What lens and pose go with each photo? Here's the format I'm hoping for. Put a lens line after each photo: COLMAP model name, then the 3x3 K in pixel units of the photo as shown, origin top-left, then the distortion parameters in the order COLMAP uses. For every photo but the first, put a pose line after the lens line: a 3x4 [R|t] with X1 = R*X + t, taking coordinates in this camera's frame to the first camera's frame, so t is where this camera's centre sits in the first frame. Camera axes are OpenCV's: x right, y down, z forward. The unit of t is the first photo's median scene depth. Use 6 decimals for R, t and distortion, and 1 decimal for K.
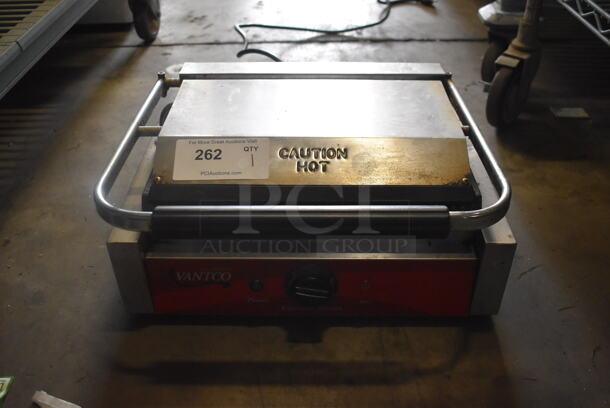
lens RADIAL K [[586.6, 0, 306.0], [0, 586.6, 203.6], [0, 0, 1]] dist [-0.081910, 0.000000]
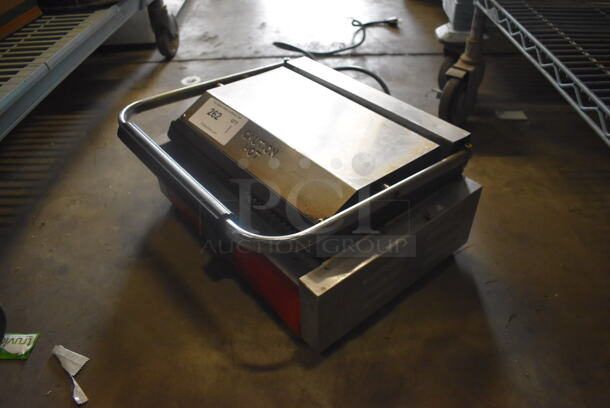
lens RADIAL K [[475.0, 0, 304.3], [0, 475.0, 205.1], [0, 0, 1]] dist [-0.086340, -0.015244]
pose [[0.999534, -0.000051, -0.030534, 0.059620], [0.001272, 0.999199, 0.039996, -0.010973], [0.030508, -0.040016, 0.998733, 0.012808]]
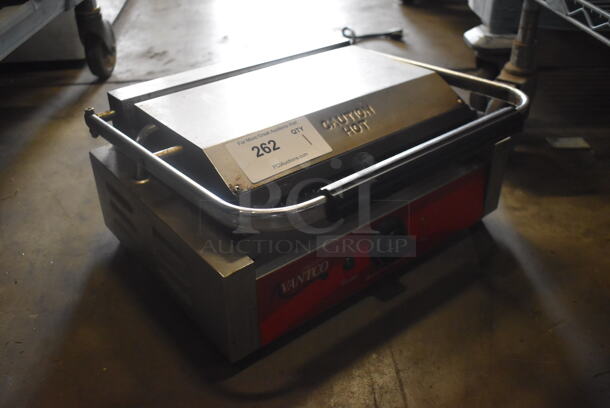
lens RADIAL K [[586.6, 0, 306.9], [0, 586.6, 205.5], [0, 0, 1]] dist [-0.081910, 0.000000]
pose [[0.998441, -0.028055, 0.048251, -0.001117], [0.031353, 0.997122, -0.069020, -0.010297], [-0.046176, 0.070425, 0.996448, 0.124465]]
